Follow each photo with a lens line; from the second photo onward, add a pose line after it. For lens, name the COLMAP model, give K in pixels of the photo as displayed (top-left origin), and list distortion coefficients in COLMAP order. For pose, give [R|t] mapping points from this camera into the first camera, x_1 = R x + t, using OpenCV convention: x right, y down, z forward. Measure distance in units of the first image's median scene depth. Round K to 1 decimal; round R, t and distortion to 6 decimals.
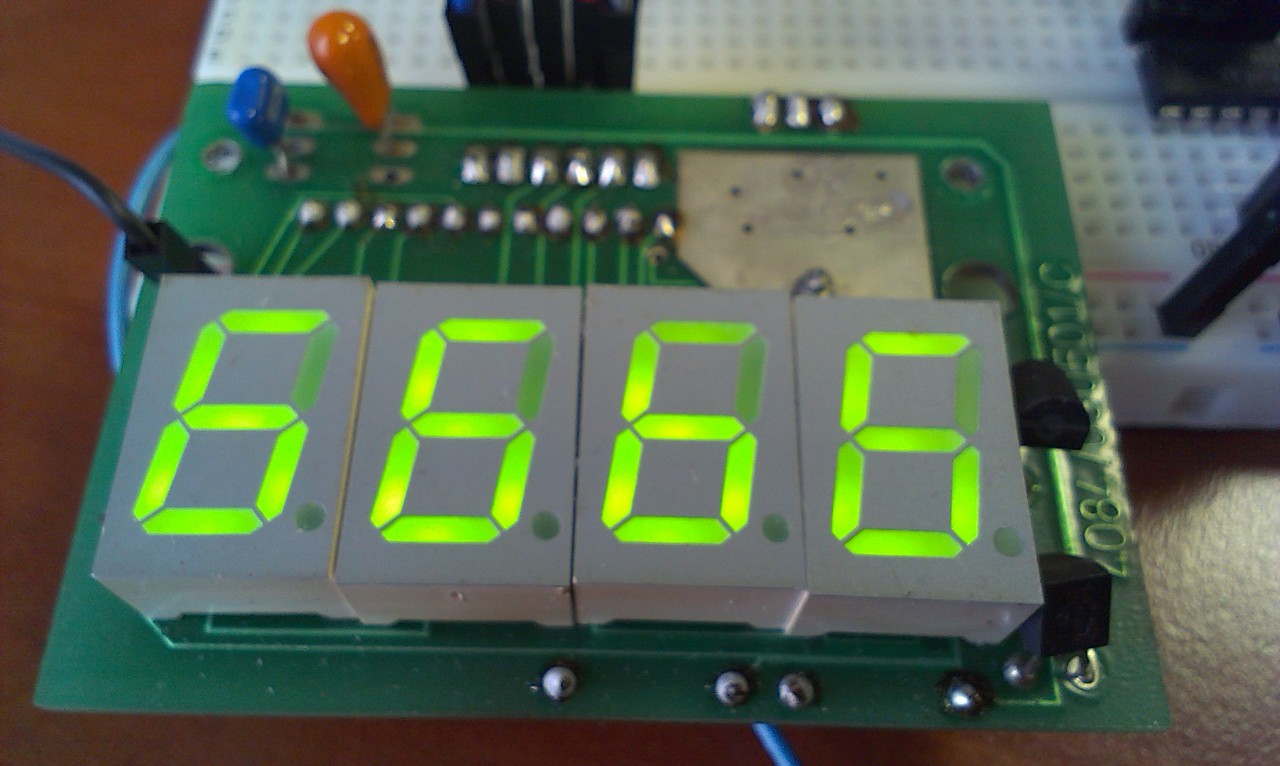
lens RADIAL K [[1100.3, 0, 637.7], [0, 1100.3, 377.1], [0, 0, 1]] dist [0.122055, -0.262717]
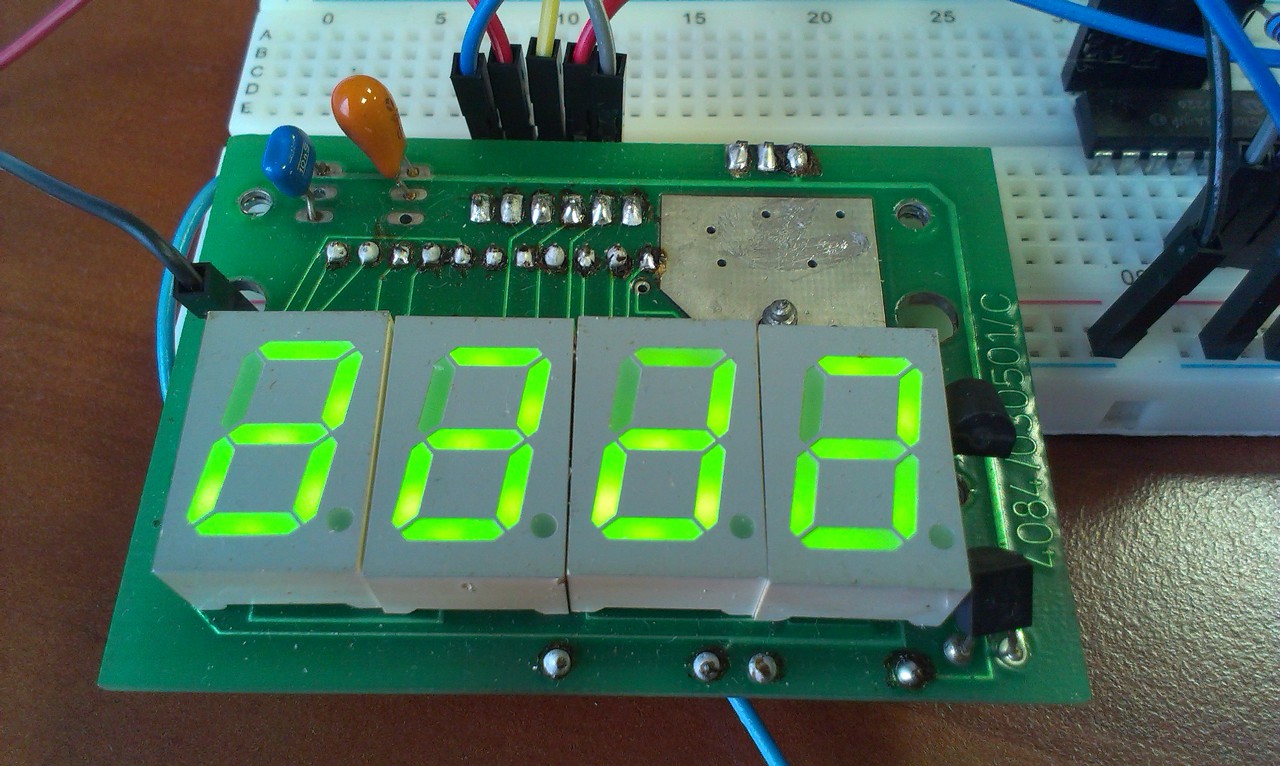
lens RADIAL K [[1069.2, 0, 636.1], [0, 1069.2, 383.7], [0, 0, 1]] dist [0.114796, -0.223481]
pose [[0.999968, -0.007739, -0.002053, 0.014747], [0.007724, 0.999944, -0.007291, -0.004587], [0.002110, 0.007275, 0.999971, -0.106517]]
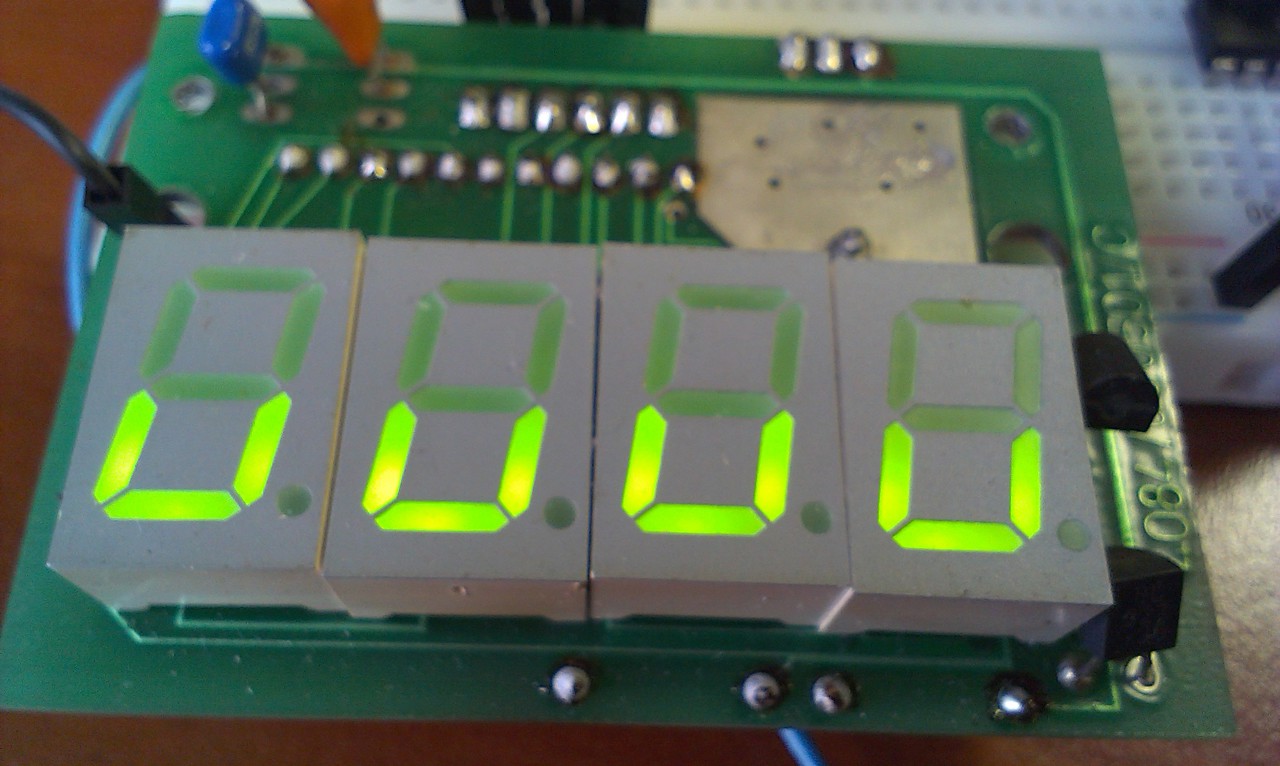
lens RADIAL K [[1104.3, 0, 637.5], [0, 1104.3, 380.6], [0, 0, 1]] dist [0.123553, -0.265746]
pose [[0.999779, 0.010035, 0.018464, -0.031926], [-0.010736, 0.999211, 0.038239, -0.006329], [-0.018066, -0.038429, 0.999098, 0.090586]]
